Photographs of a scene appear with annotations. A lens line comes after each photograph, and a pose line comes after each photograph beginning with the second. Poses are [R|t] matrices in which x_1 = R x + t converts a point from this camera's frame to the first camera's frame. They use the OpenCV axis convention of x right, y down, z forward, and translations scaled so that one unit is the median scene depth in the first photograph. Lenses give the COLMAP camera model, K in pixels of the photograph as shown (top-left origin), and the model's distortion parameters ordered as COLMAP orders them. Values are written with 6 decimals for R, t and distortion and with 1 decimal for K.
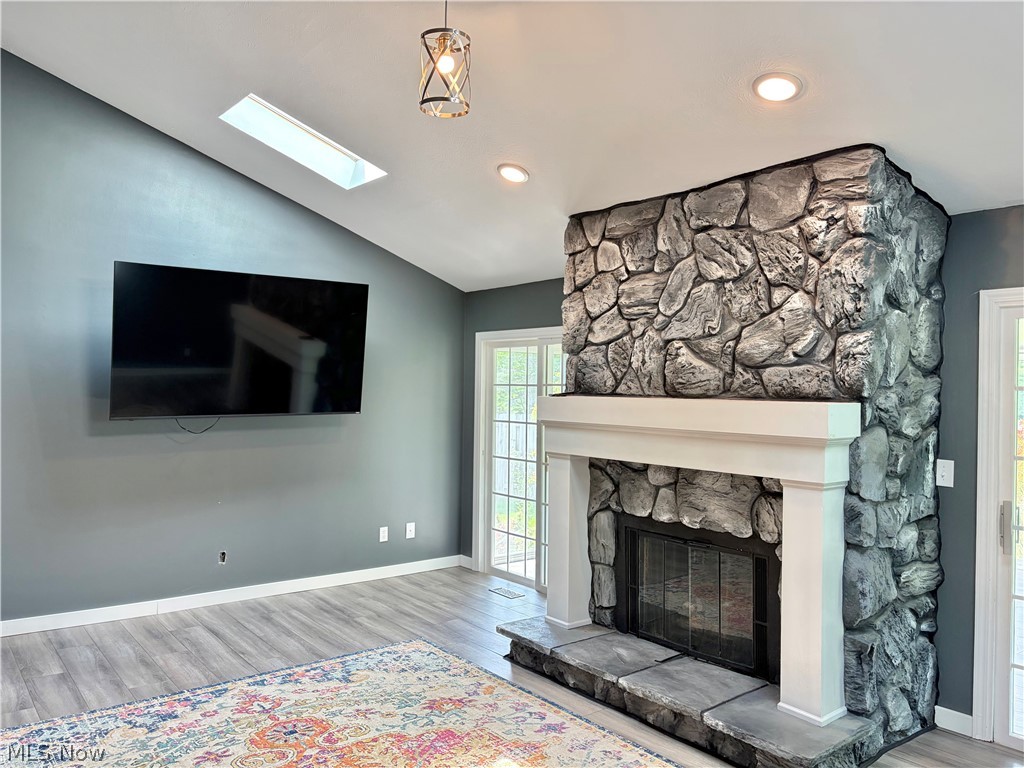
lens RADIAL K [[781.1, 0, 497.3], [0, 781.1, 393.0], [0, 0, 1]] dist [0.062506, -0.060857]
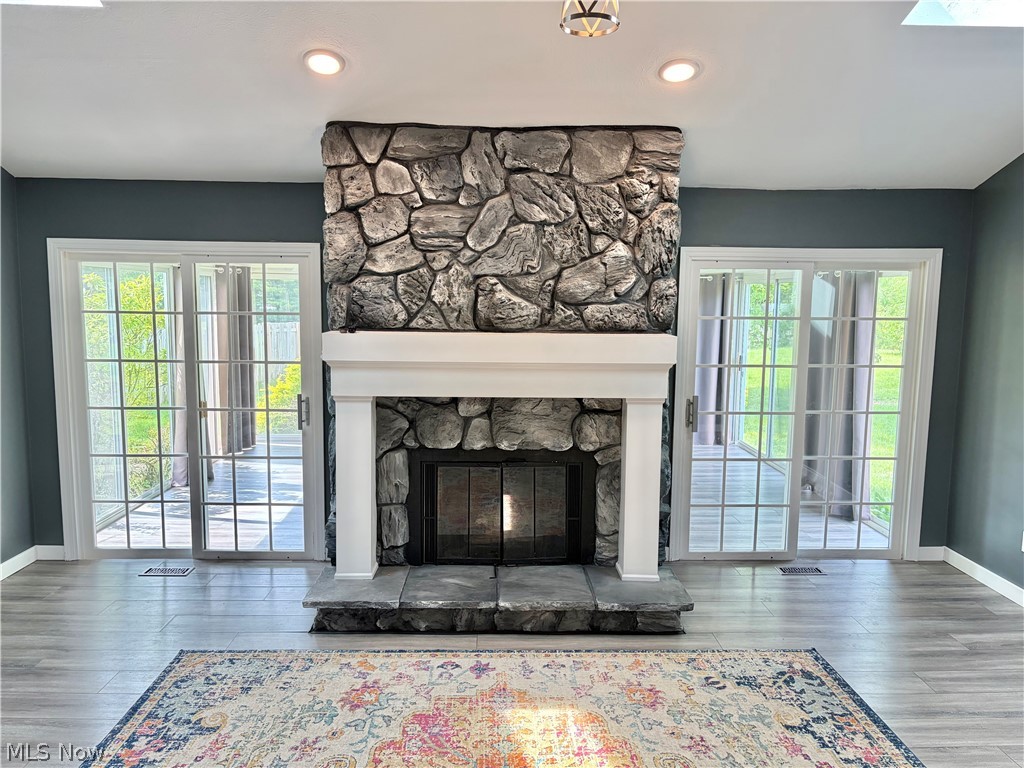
lens RADIAL K [[781.1, 0, 509.8], [0, 781.1, 393.2], [0, 0, 1]] dist [0.062506, -0.060857]
pose [[0.594883, -0.105222, 0.796895, -0.601957], [0.003176, 0.991695, 0.128573, -0.046880], [-0.803806, -0.073955, 0.590277, 0.363584]]
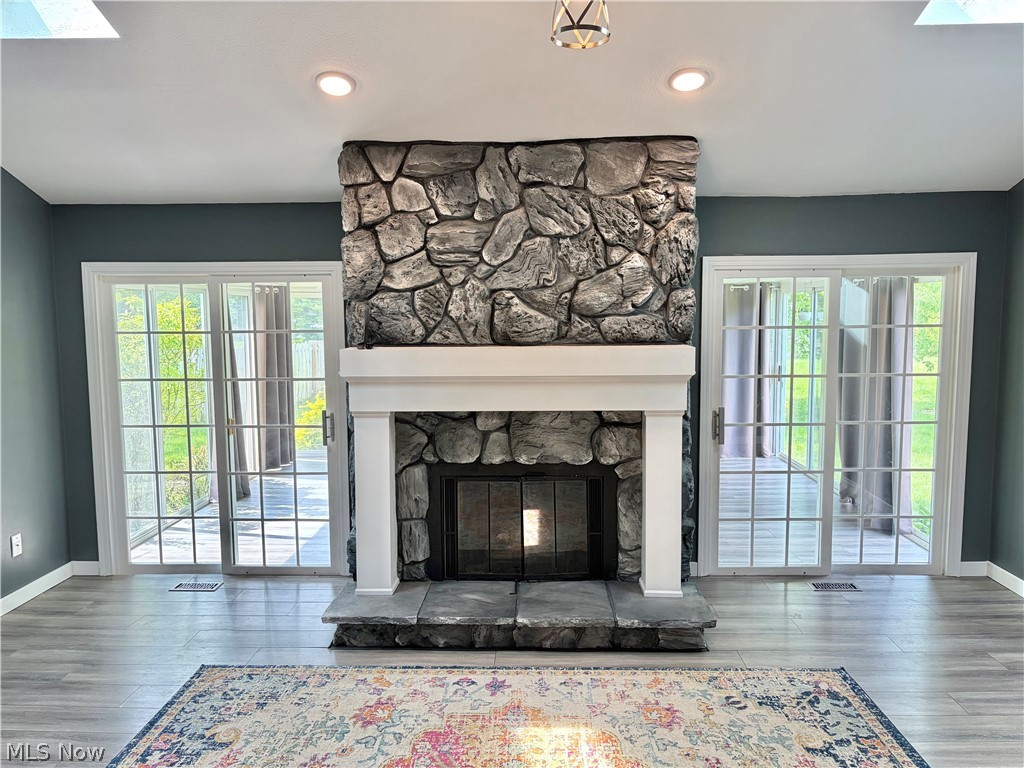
lens RADIAL K [[781.1, 0, 514.9], [0, 781.1, 391.3], [0, 0, 1]] dist [0.062506, -0.060857]
pose [[0.637380, -0.097069, 0.764411, -0.572826], [0.022275, 0.993940, 0.107643, -0.045445], [-0.770227, -0.051582, 0.635680, 0.332921]]
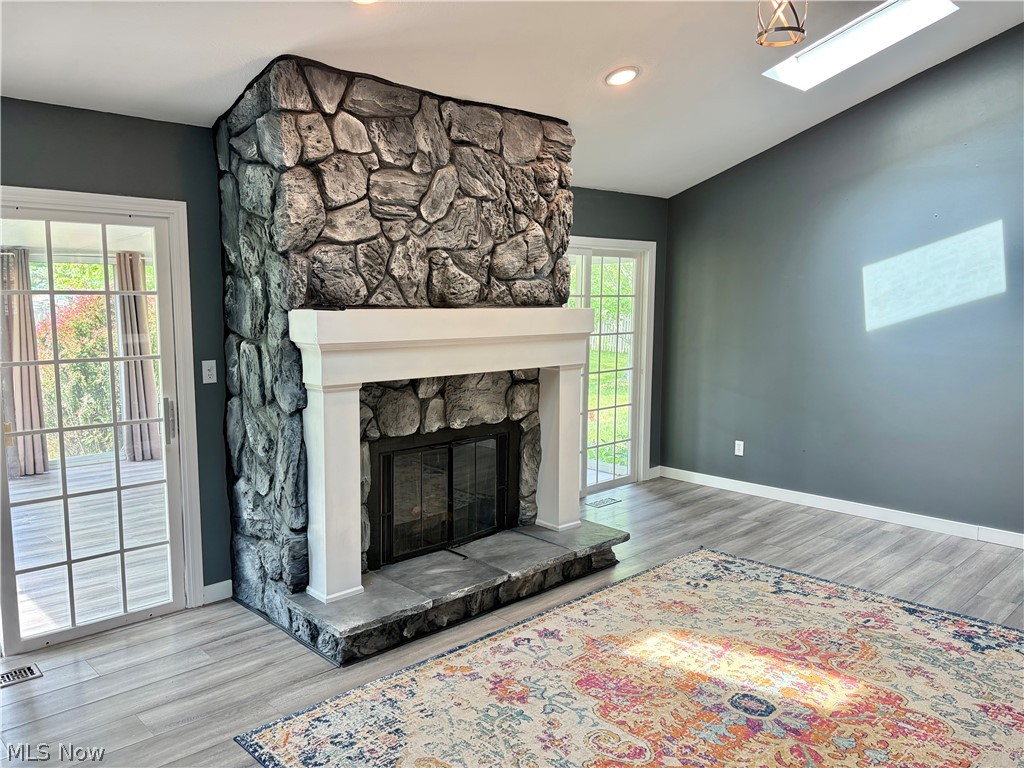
lens RADIAL K [[781.1, 0, 518.3], [0, 781.1, 391.1], [0, 0, 1]] dist [0.062506, -0.060857]
pose [[-0.119630, -0.132167, 0.983982, -0.797585], [0.002844, 0.991050, 0.133462, -0.021457], [-0.992815, 0.018764, -0.118183, 1.037523]]
